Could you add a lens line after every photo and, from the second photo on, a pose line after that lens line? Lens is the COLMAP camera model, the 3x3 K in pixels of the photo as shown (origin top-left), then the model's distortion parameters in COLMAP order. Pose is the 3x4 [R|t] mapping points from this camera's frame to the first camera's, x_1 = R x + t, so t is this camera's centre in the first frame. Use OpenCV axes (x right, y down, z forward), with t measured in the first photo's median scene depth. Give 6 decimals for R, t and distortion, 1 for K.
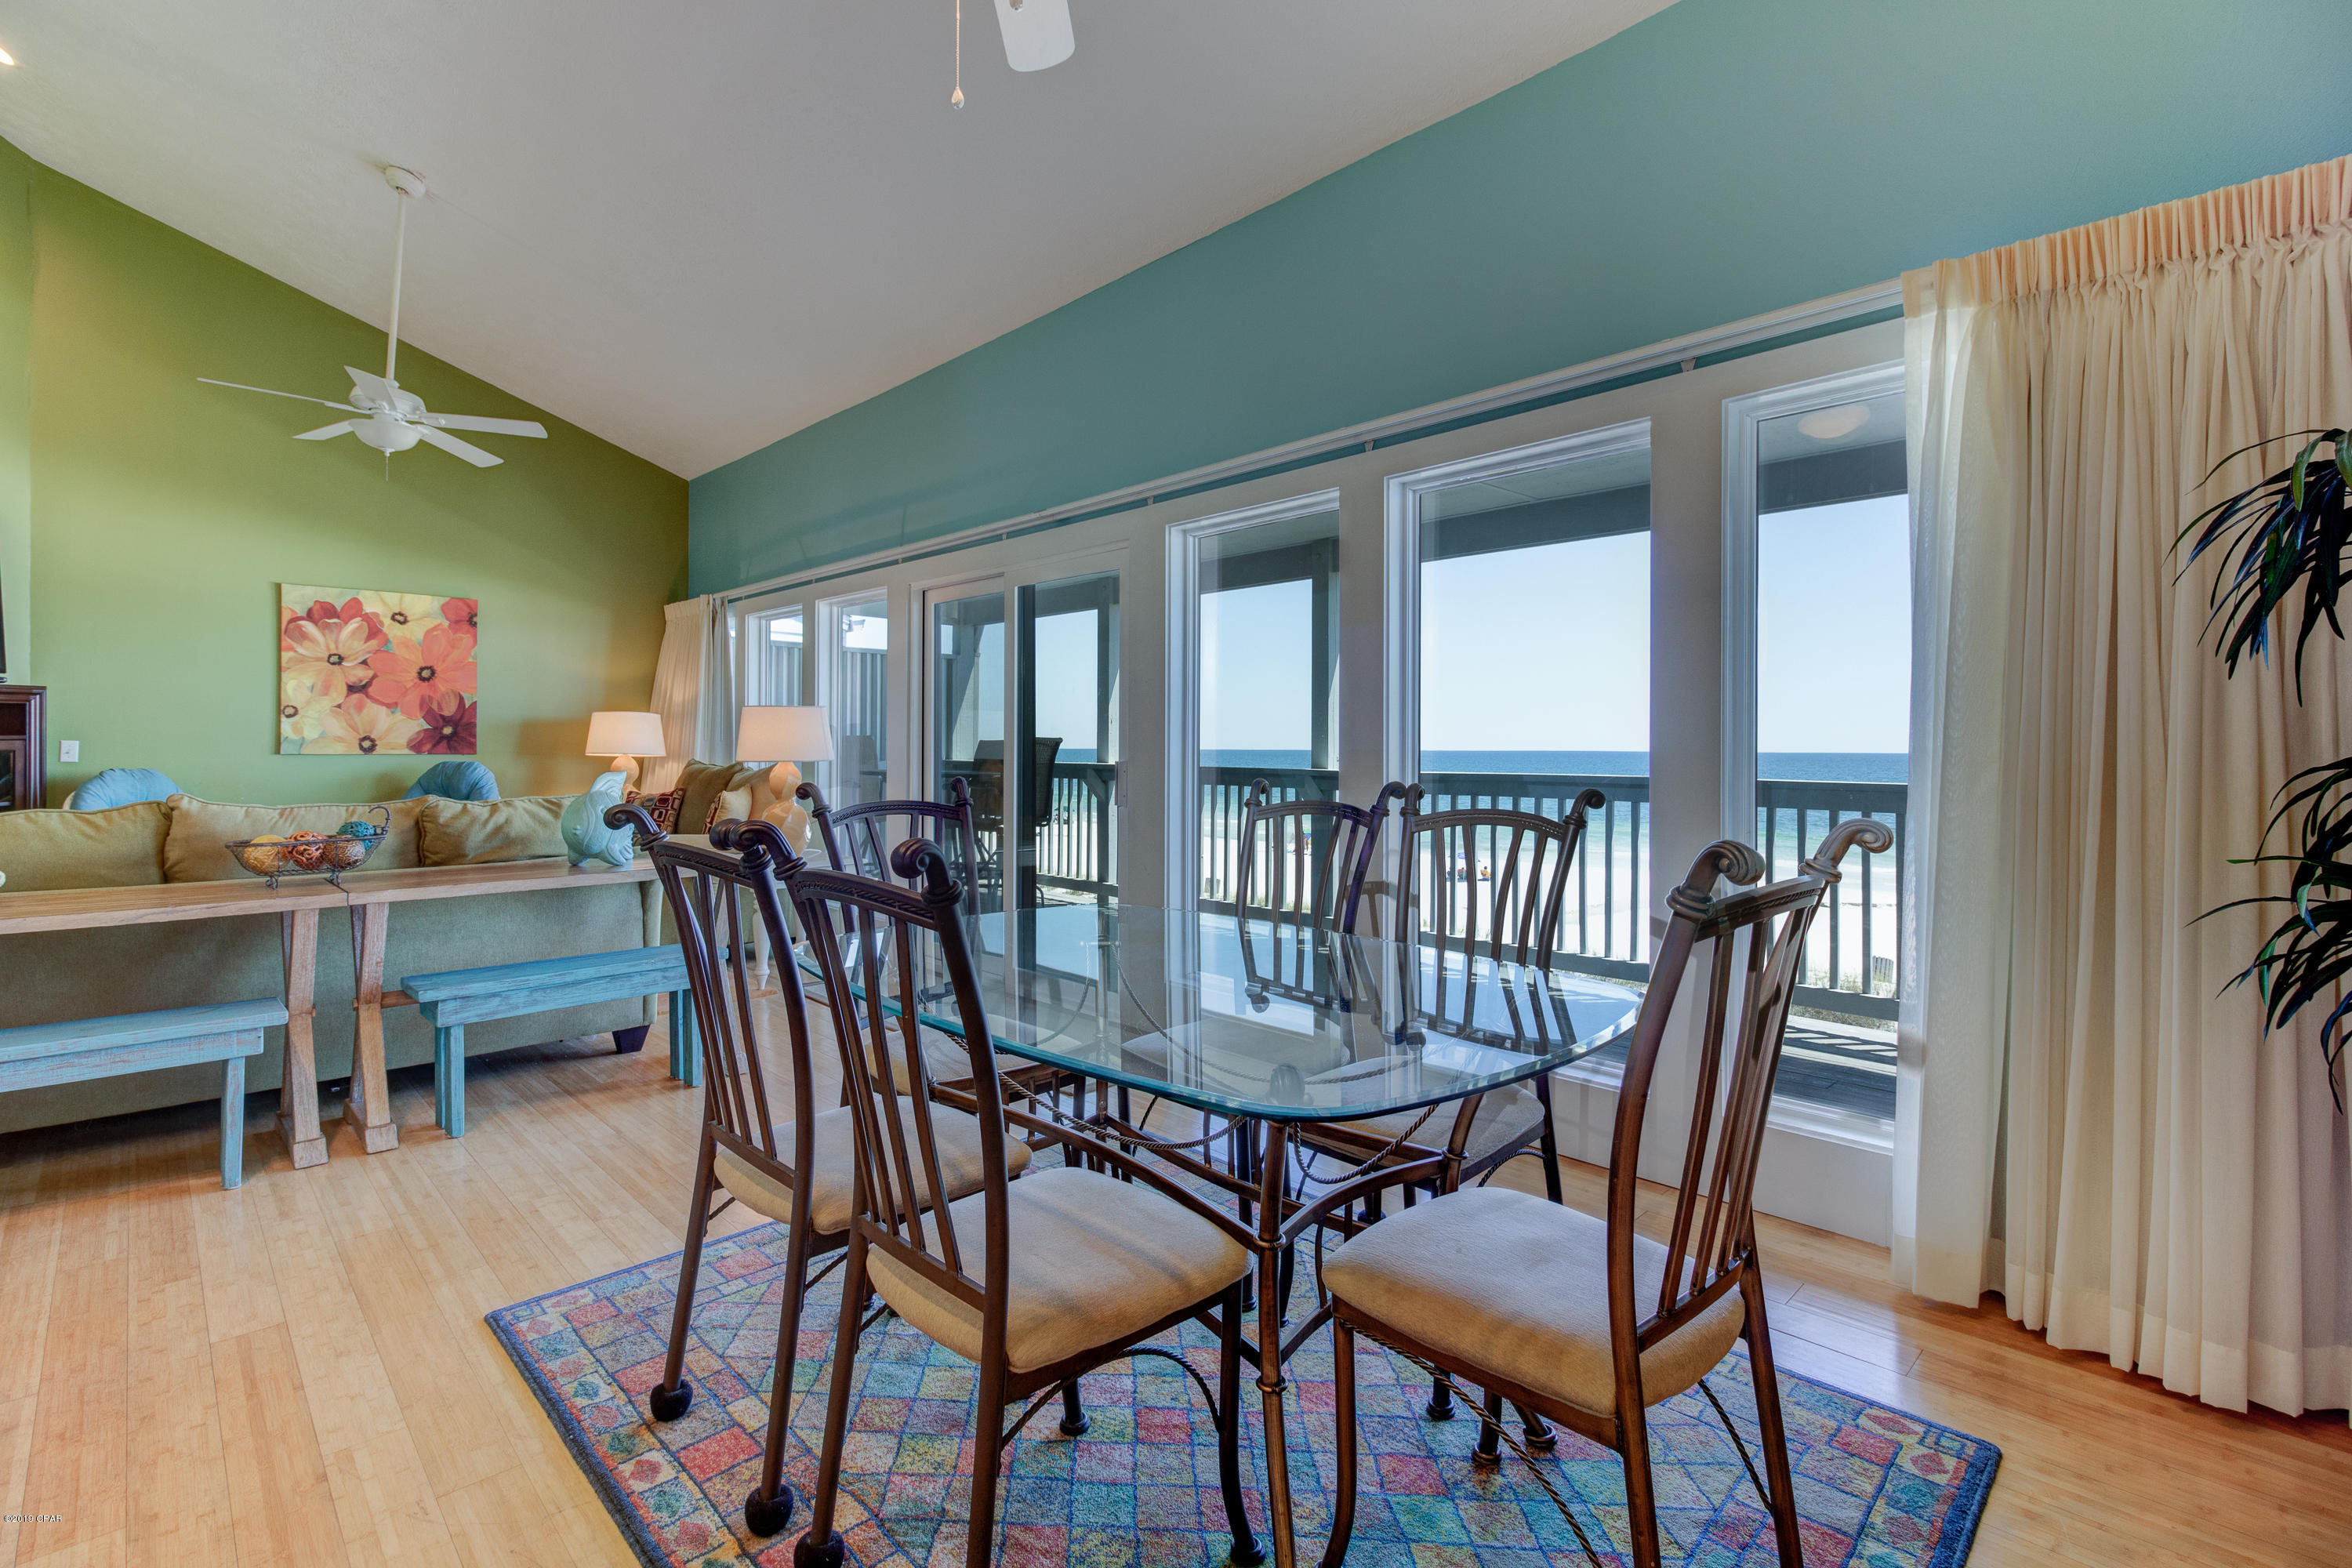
lens RADIAL K [[1082.4, 0, 1188.9], [0, 1082.4, 755.3], [0, 0, 1]] dist [-0.013578, -0.000374]
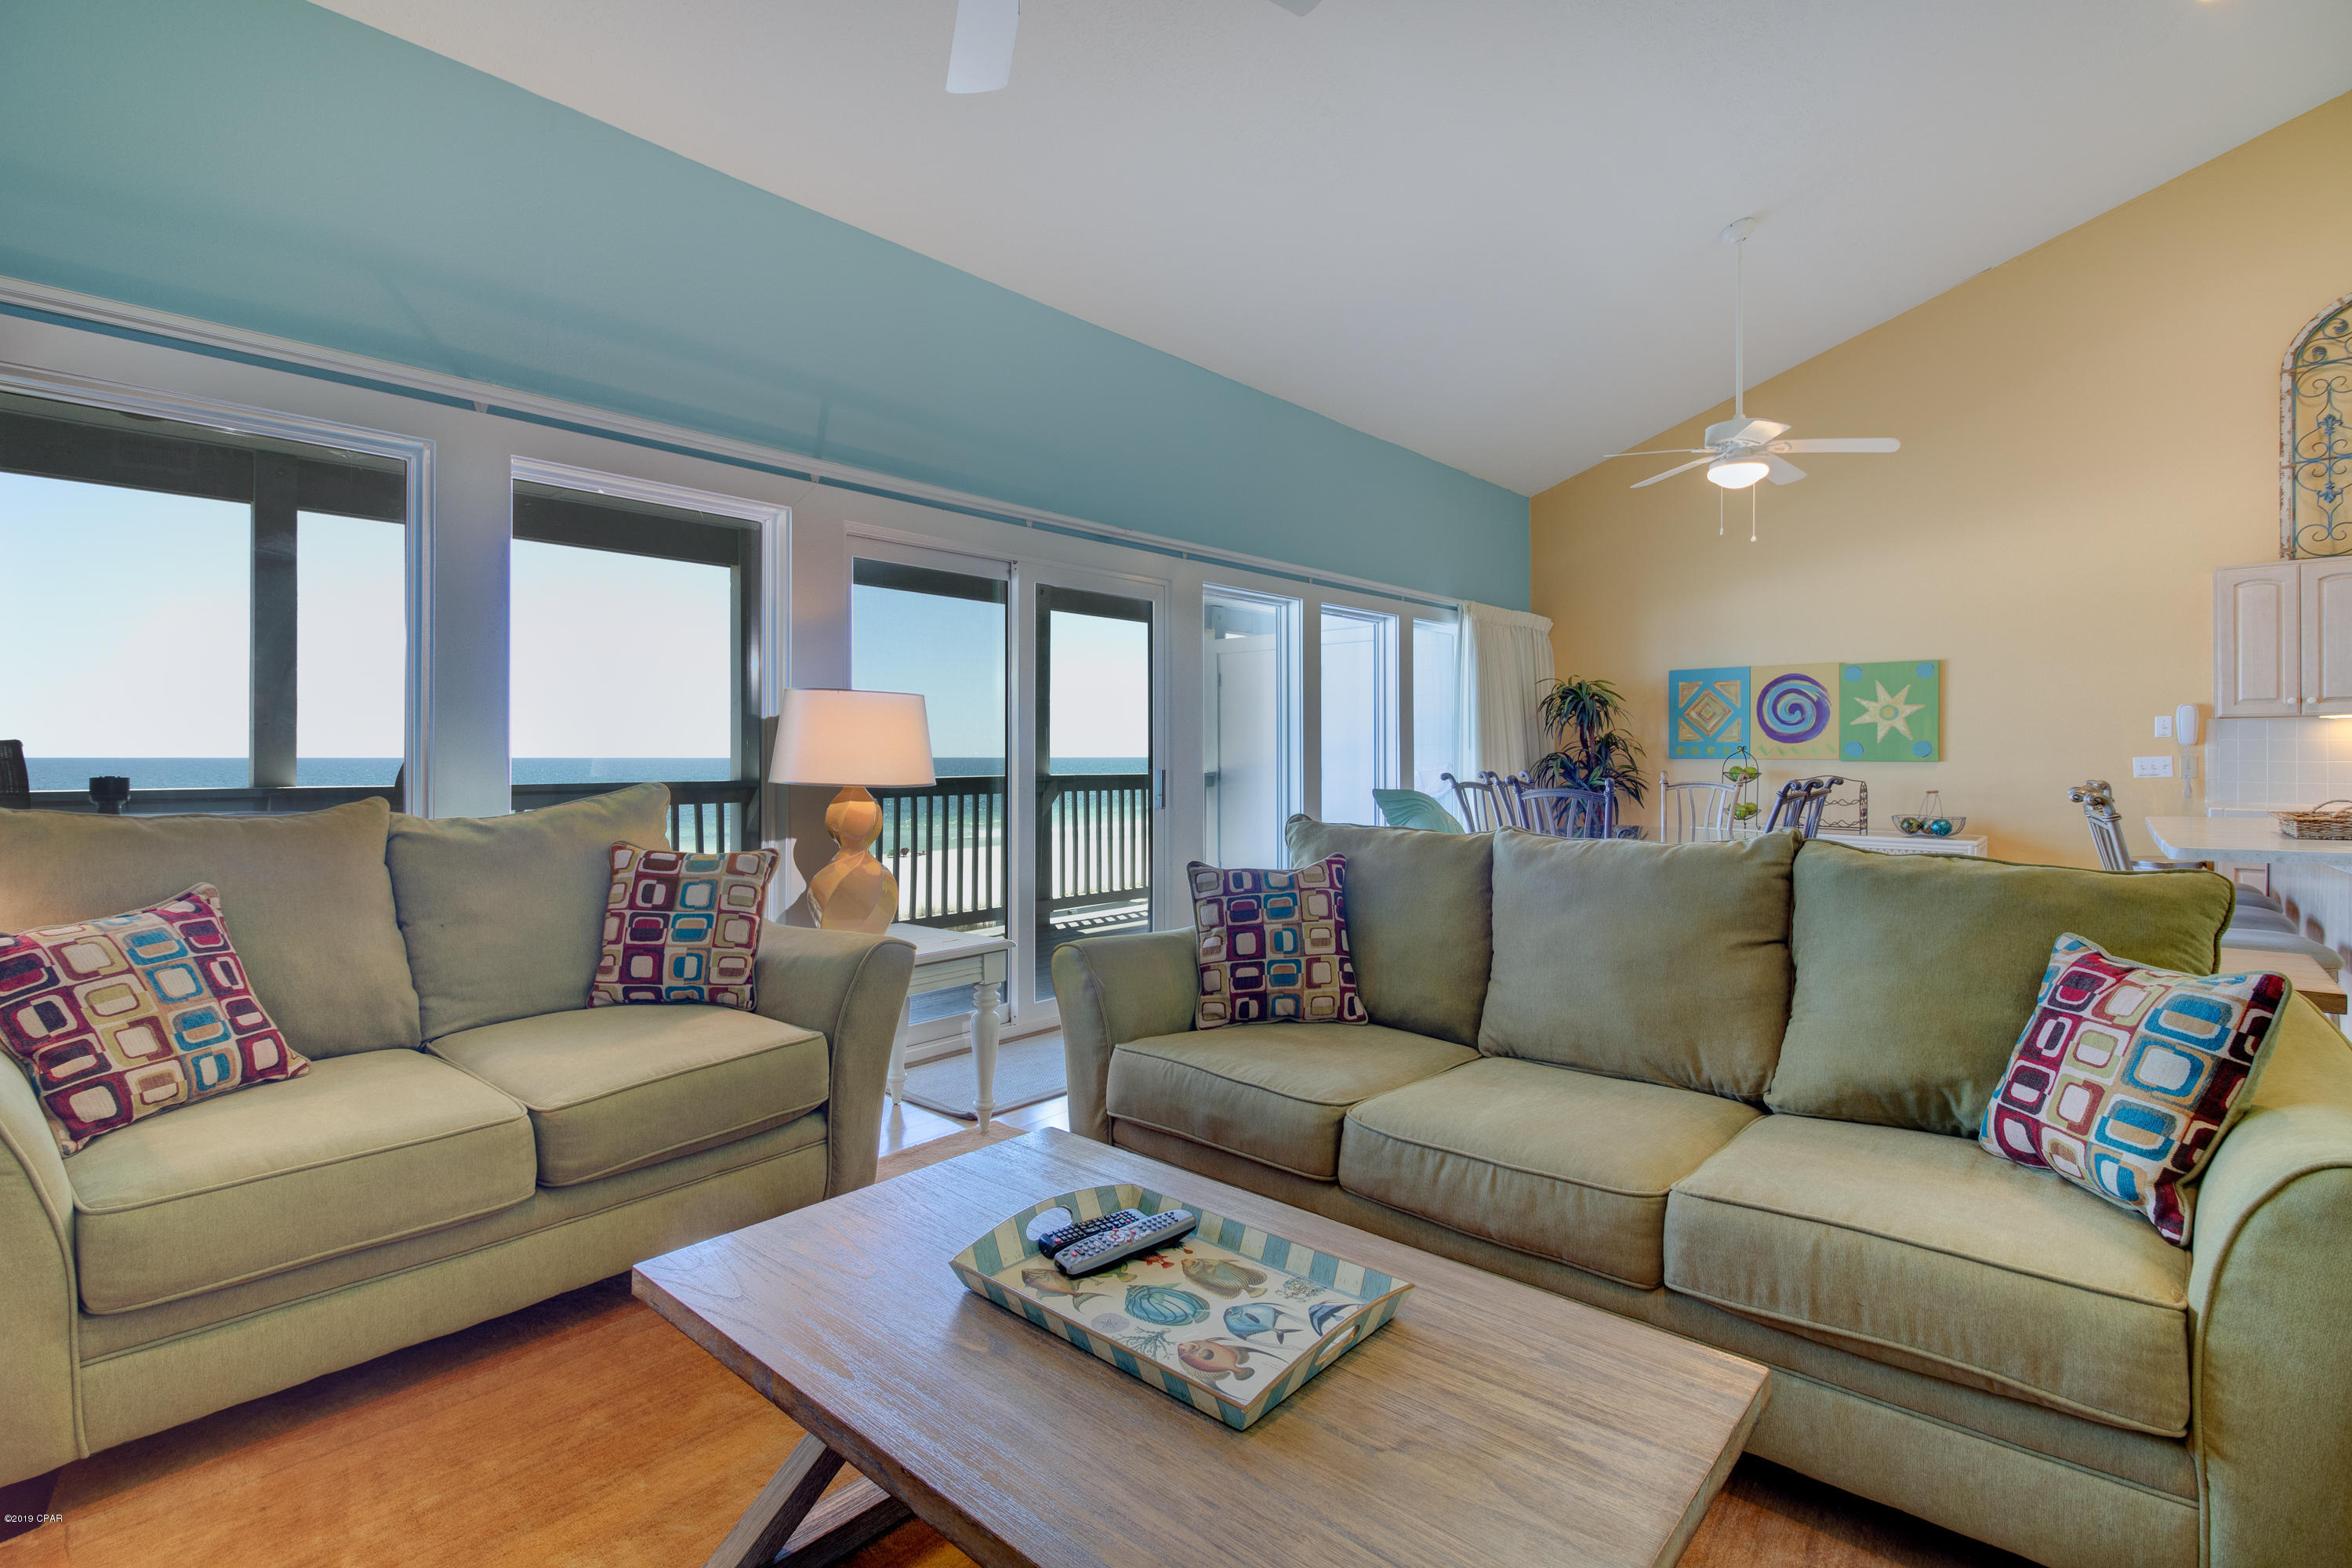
lens RADIAL K [[1082.4, 0, 1178.9], [0, 1082.4, 765.2], [0, 0, 1]] dist [-0.013578, -0.000374]
pose [[-0.076928, -0.017833, 0.996877, -1.001422], [0.003637, 0.999828, 0.018166, -0.020469], [-0.997030, 0.005023, -0.076850, 0.894769]]
